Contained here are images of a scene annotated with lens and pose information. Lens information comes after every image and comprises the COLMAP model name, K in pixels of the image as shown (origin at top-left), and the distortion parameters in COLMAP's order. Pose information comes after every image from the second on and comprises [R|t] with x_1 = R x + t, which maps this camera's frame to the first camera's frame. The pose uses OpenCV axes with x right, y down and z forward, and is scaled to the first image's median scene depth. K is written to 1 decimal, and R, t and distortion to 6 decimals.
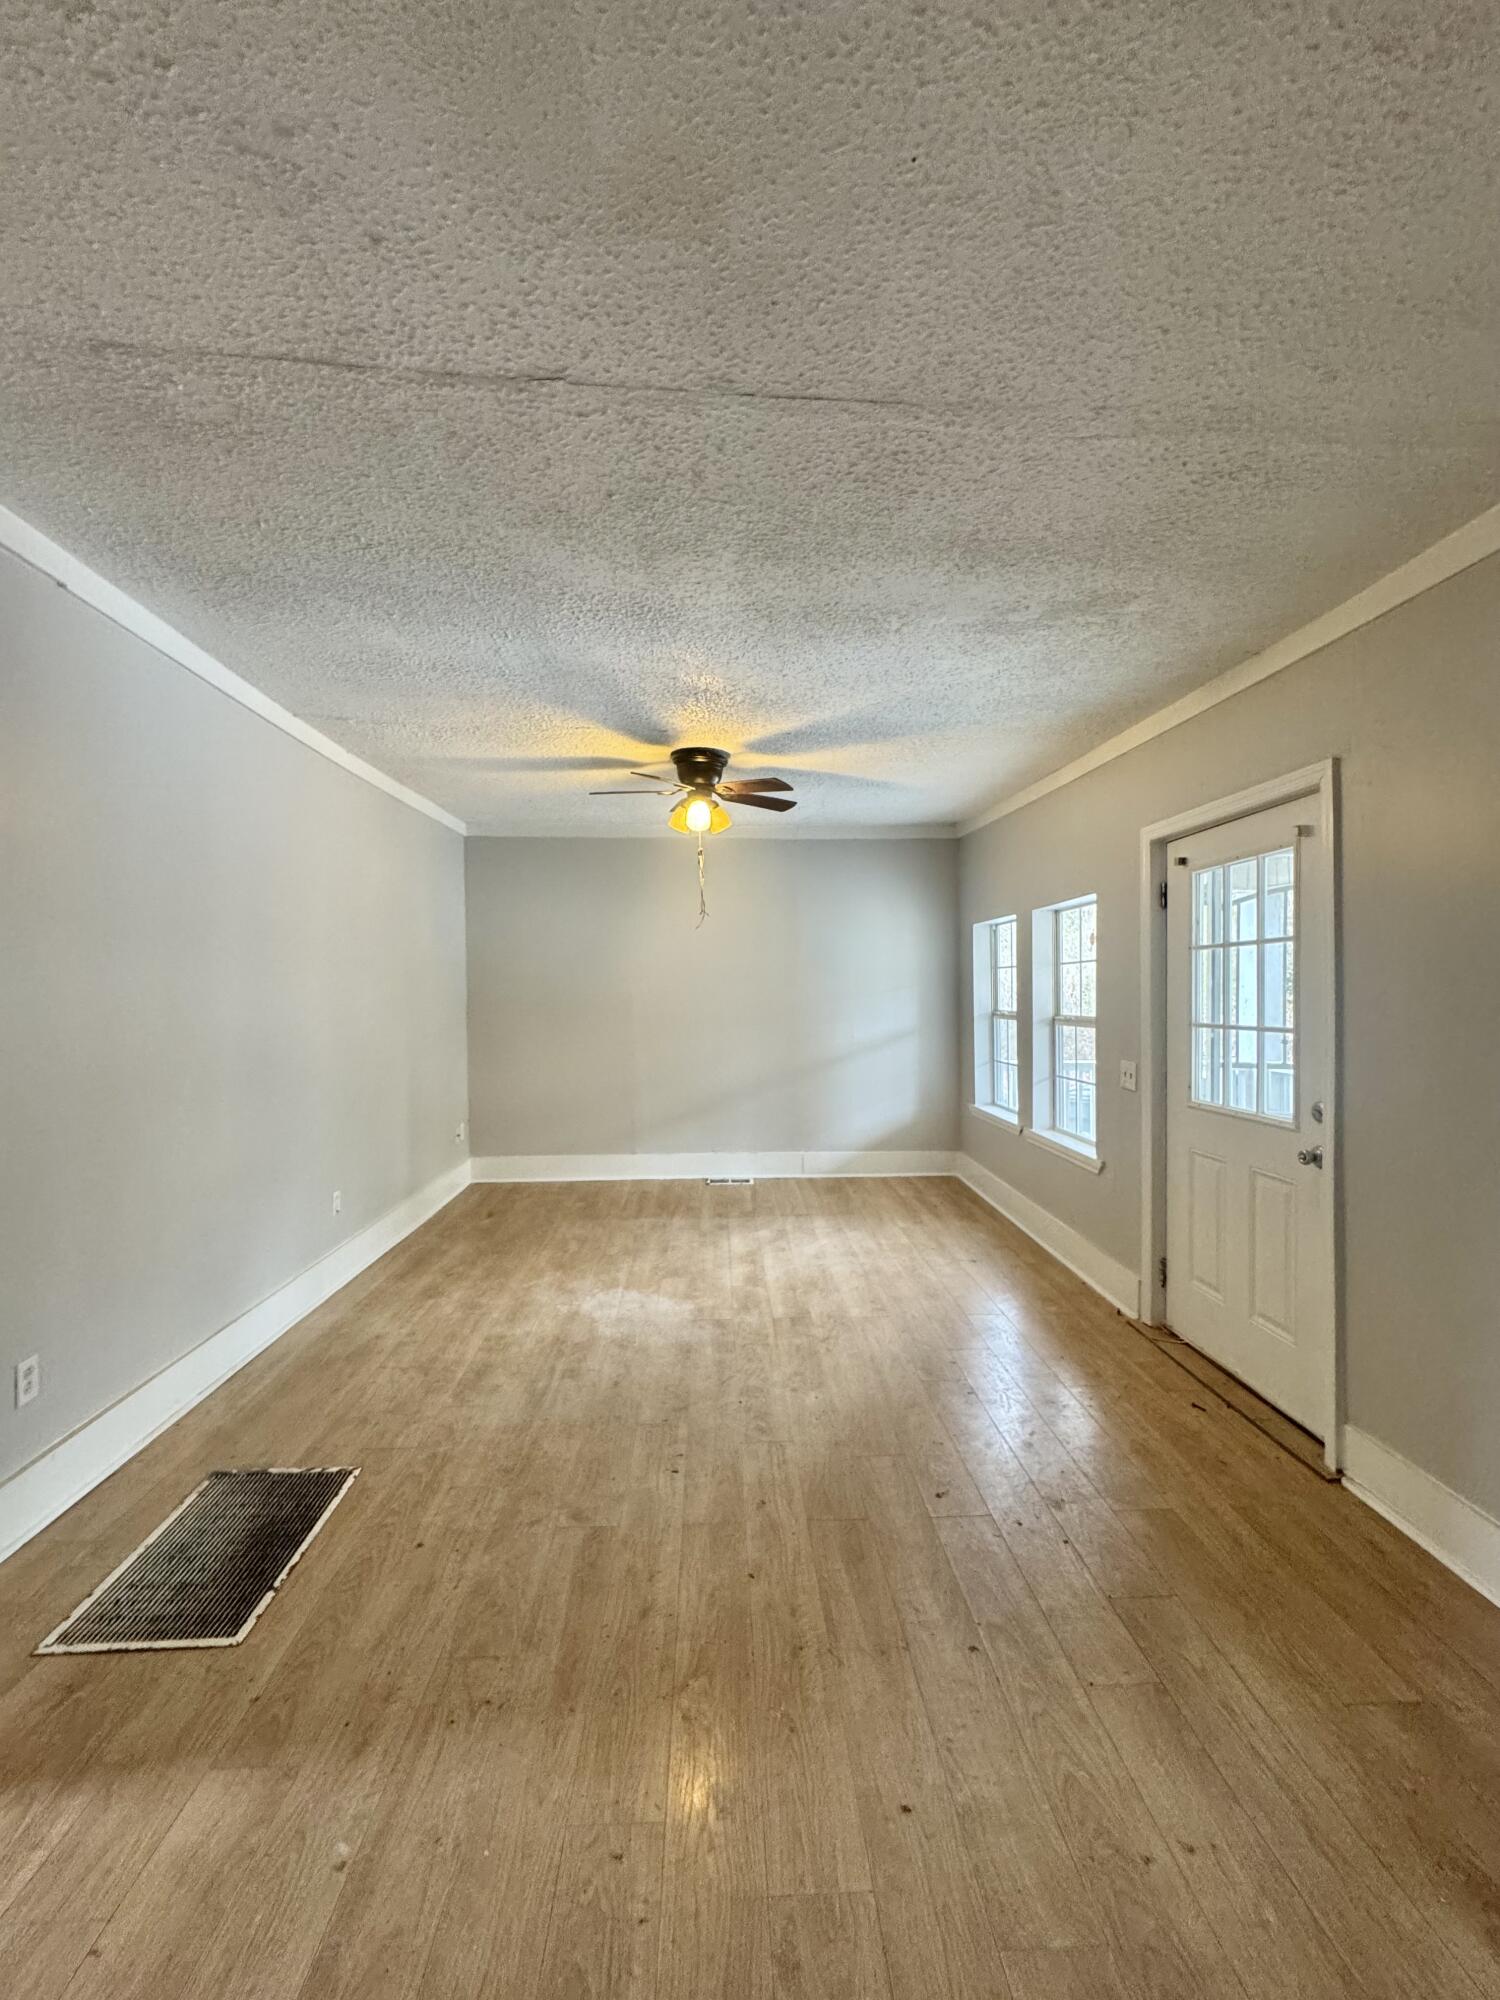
lens RADIAL K [[797.0, 0, 749.6], [0, 797.0, 996.5], [0, 0, 1]] dist [-0.000181, 0.000028]
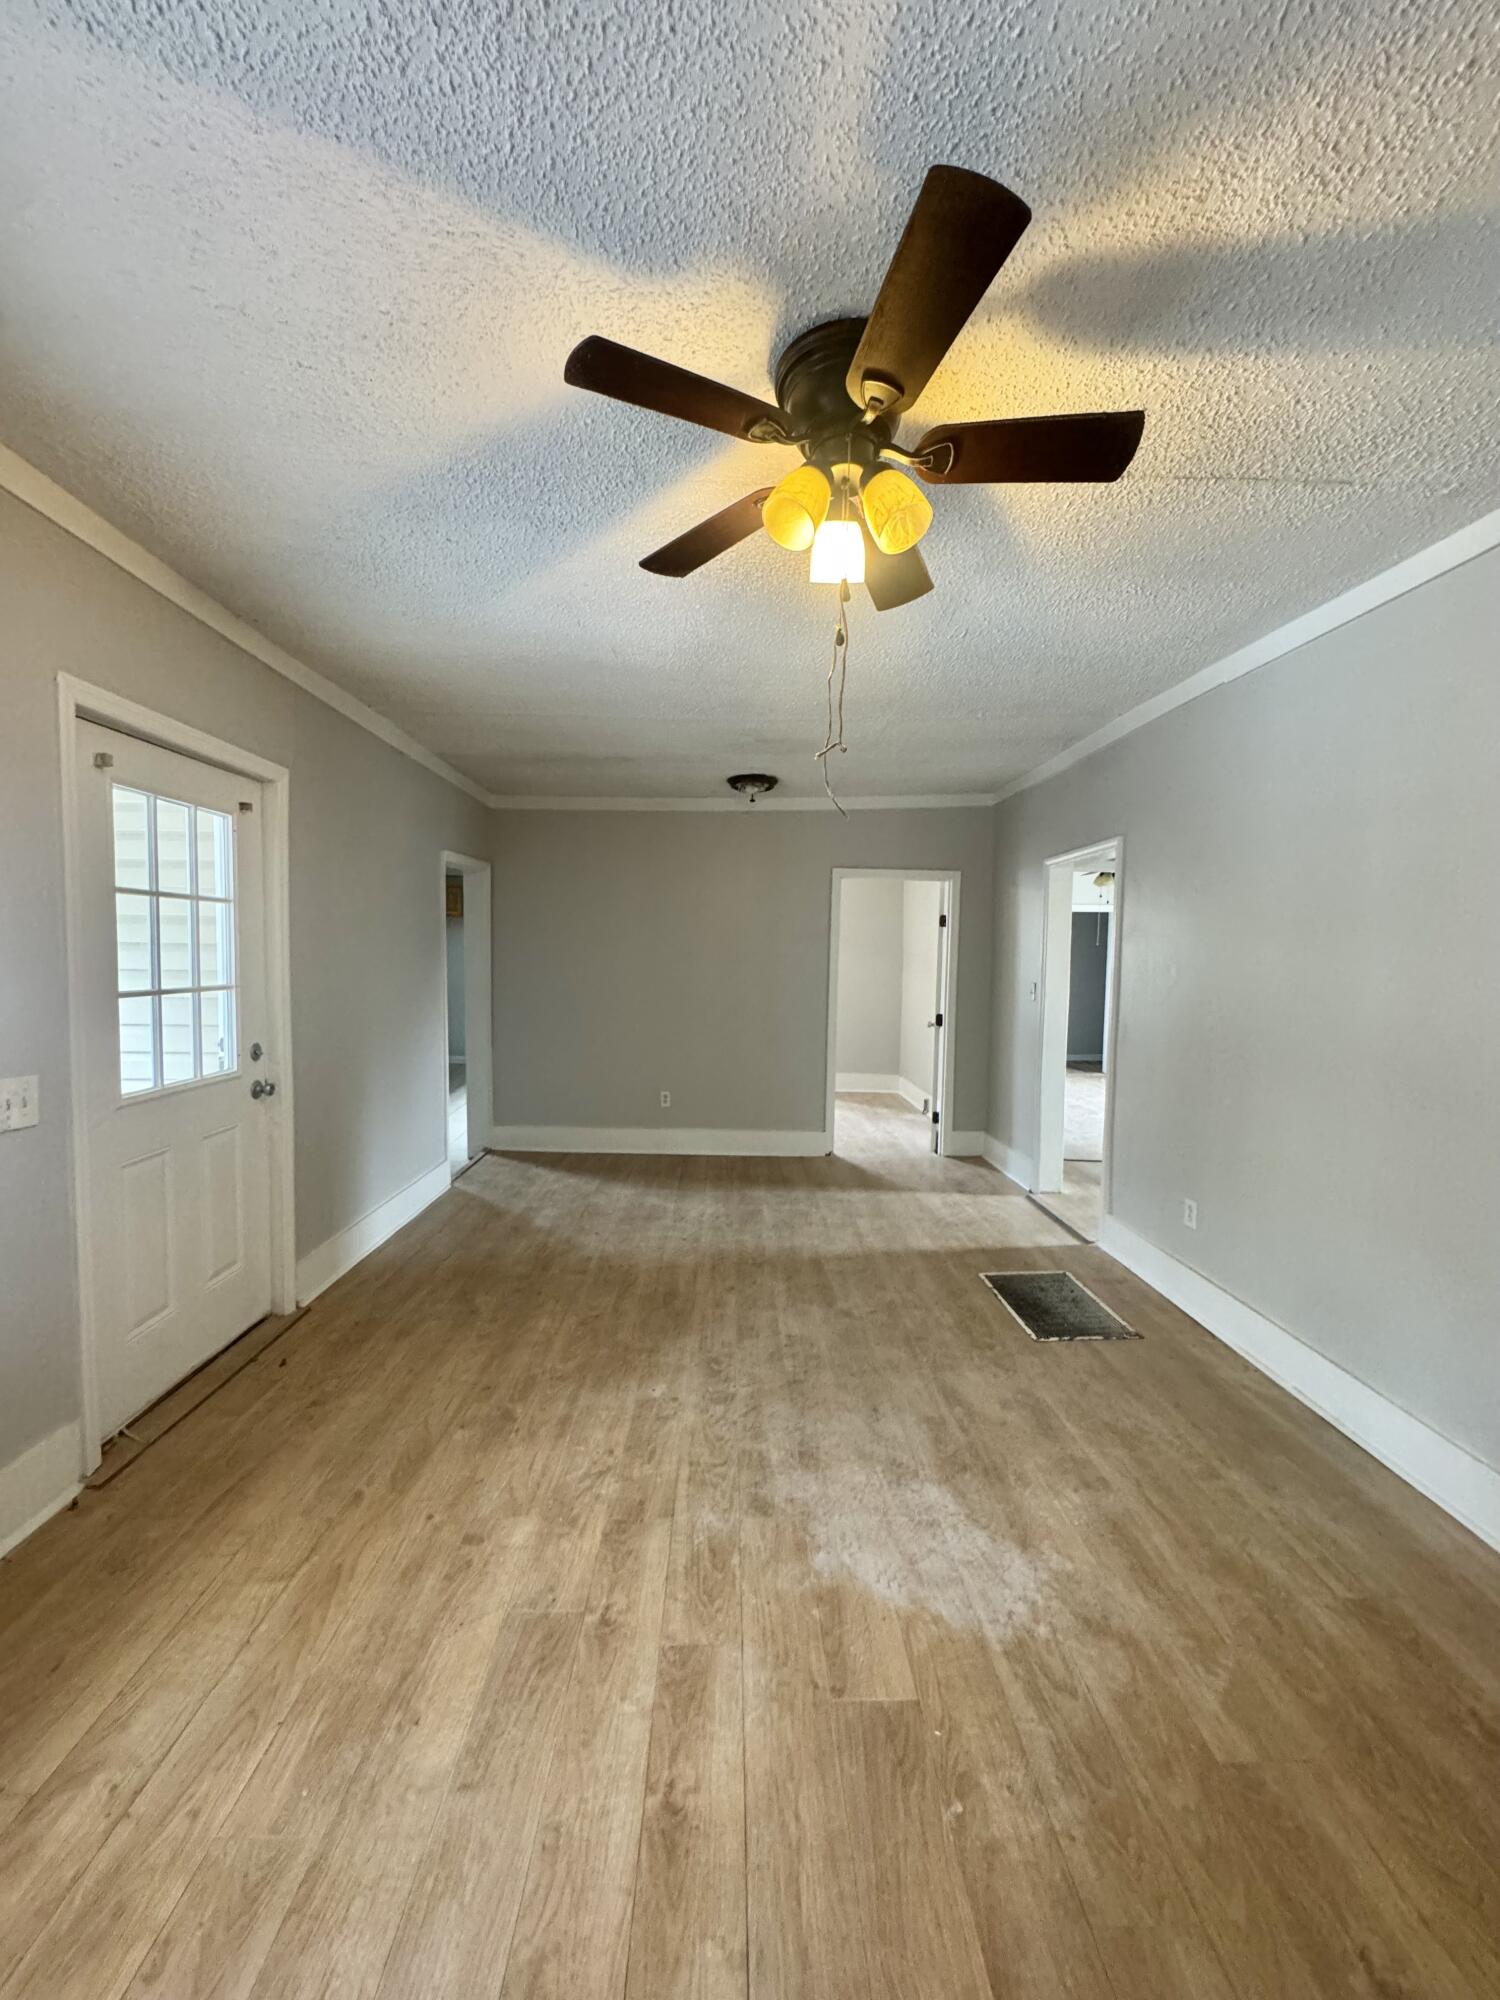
lens RADIAL K [[797.0, 0, 749.6], [0, 797.0, 996.5], [0, 0, 1]] dist [-0.000181, 0.000028]
pose [[-0.999670, -0.018818, 0.017459, -0.034221], [-0.017808, 0.998252, 0.056348, -0.014854], [-0.018489, 0.056018, -0.998259, 1.742616]]
